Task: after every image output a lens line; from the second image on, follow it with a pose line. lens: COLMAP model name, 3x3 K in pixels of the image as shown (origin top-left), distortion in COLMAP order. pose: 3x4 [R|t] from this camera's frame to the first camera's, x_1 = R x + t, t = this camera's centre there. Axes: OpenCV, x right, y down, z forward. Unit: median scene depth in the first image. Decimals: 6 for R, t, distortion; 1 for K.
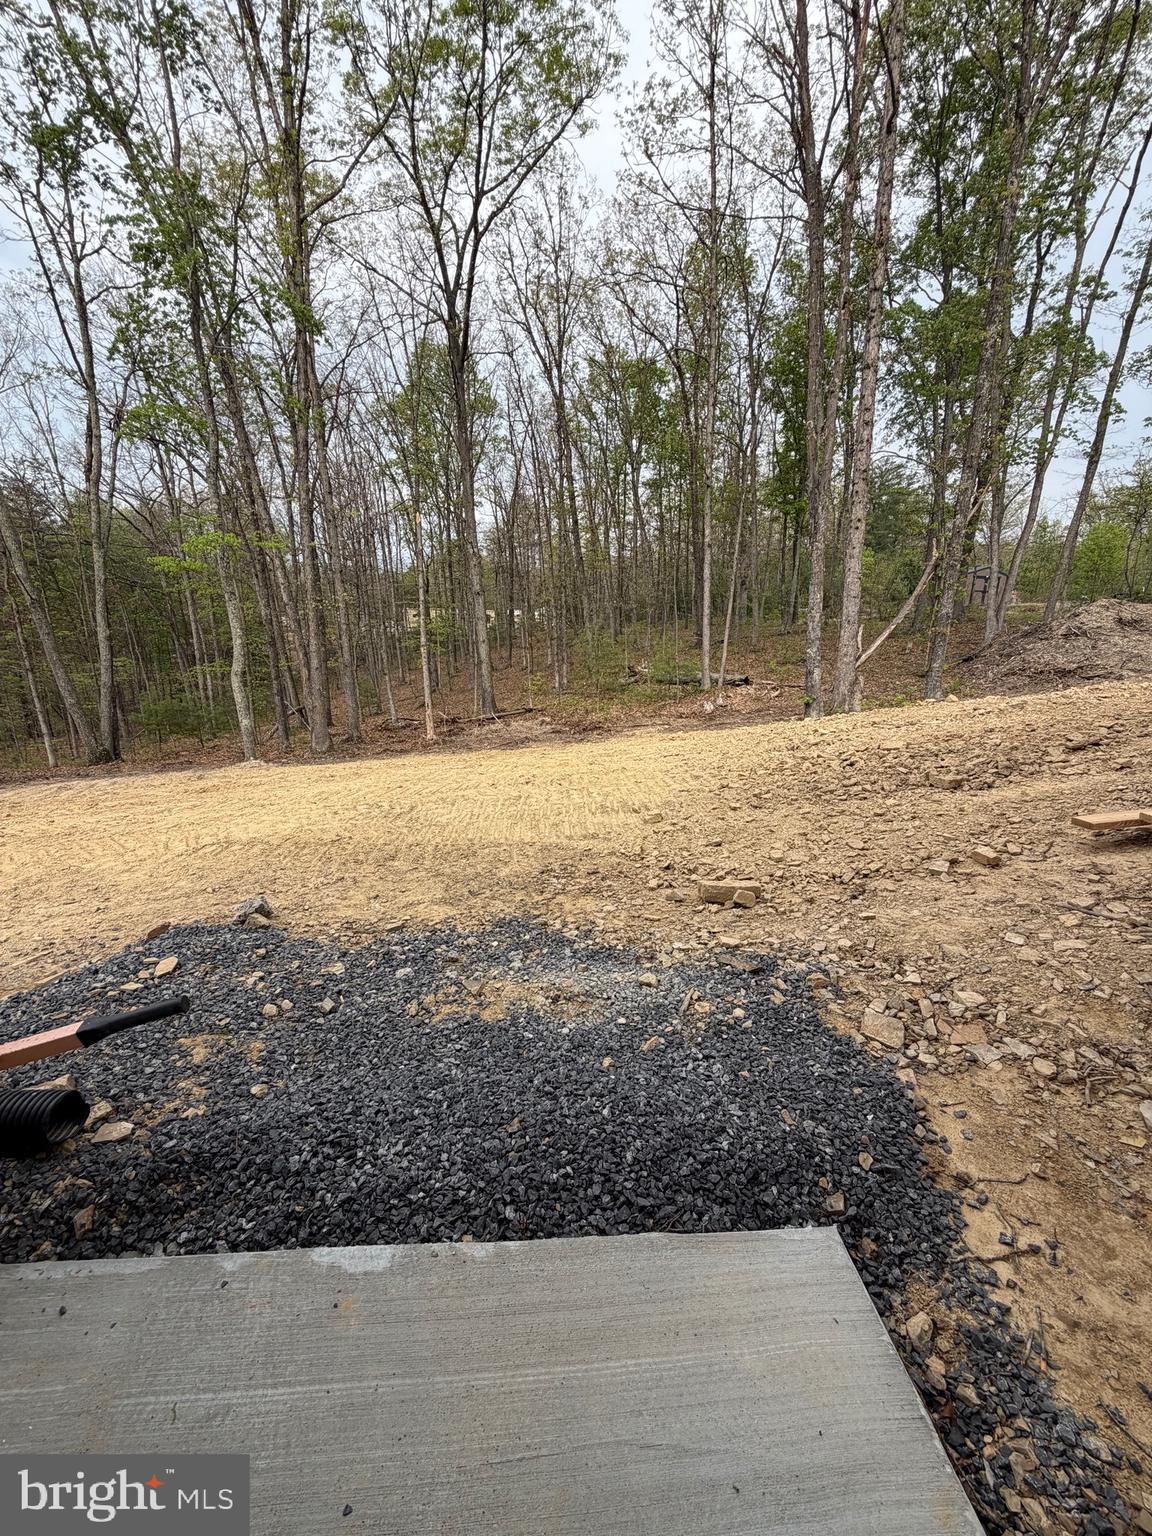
lens RADIAL K [[617.4, 0, 575.0], [0, 617.4, 767.3], [0, 0, 1]] dist [-0.000789, 0.000212]
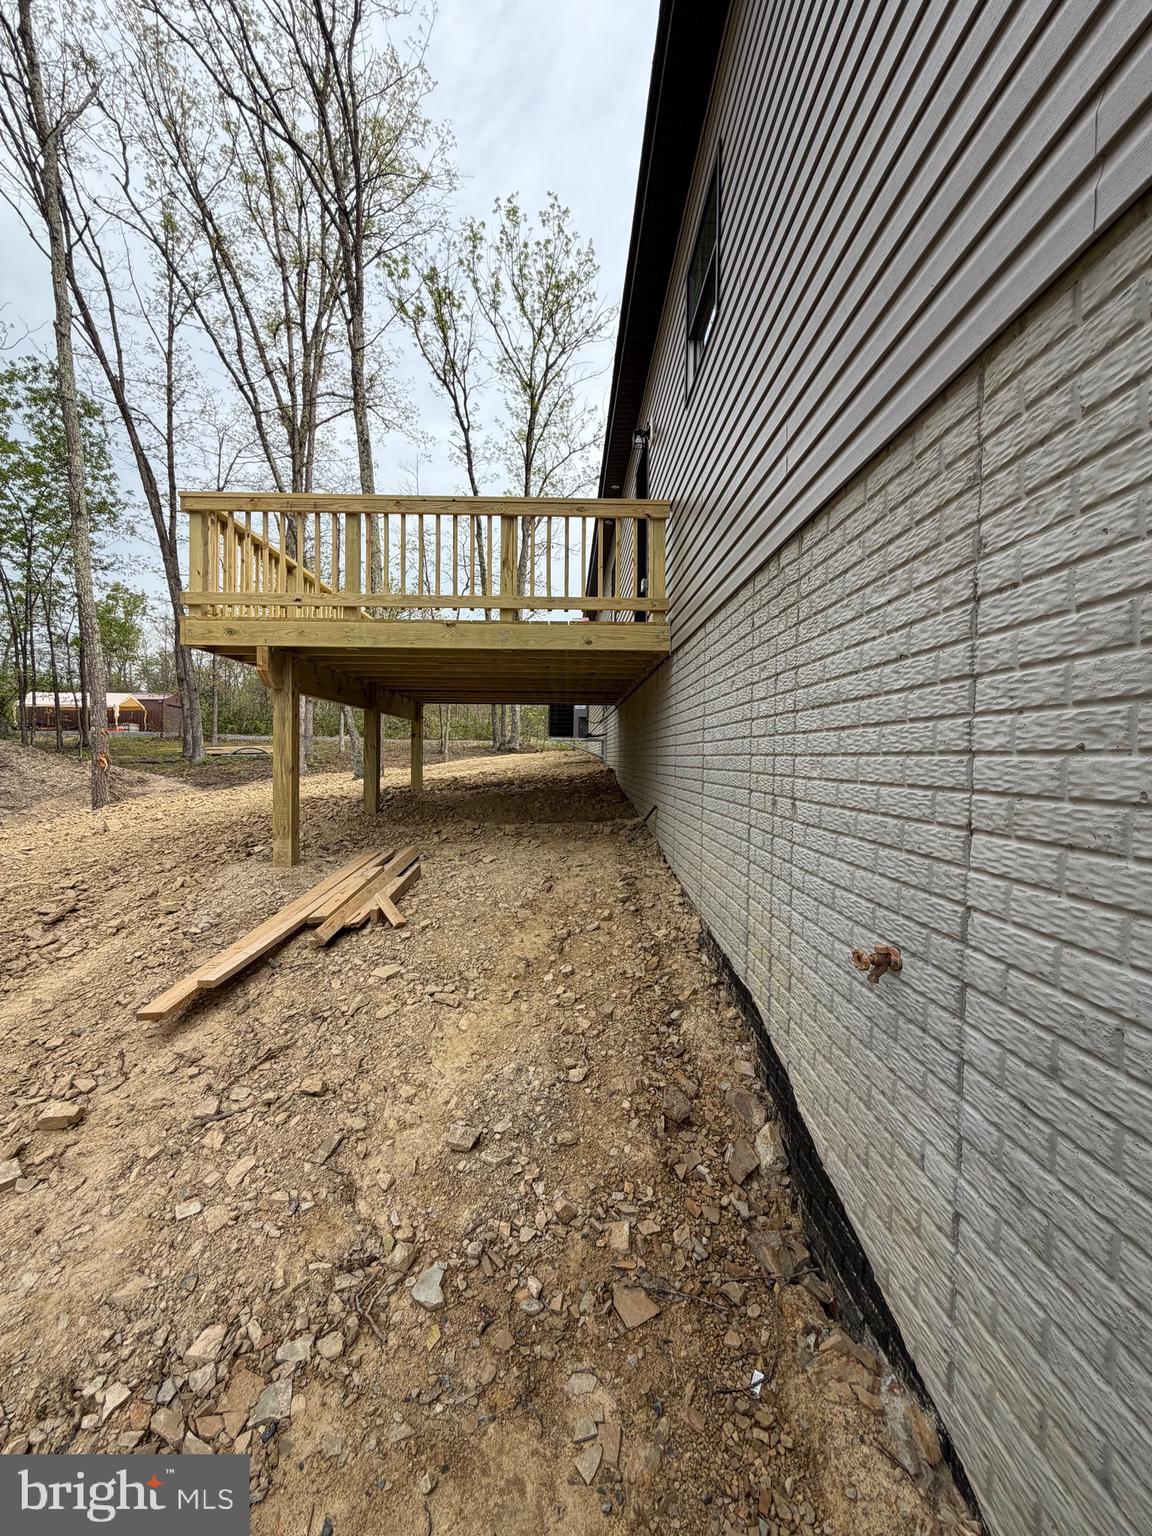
lens RADIAL K [[617.4, 0, 575.6], [0, 617.4, 769.8], [0, 0, 1]] dist [-0.000789, 0.000212]
pose [[0.040054, -0.036019, 0.998548, -0.025932], [0.225185, 0.973966, 0.026100, -0.182974], [-0.973492, 0.223813, 0.047122, 0.388069]]
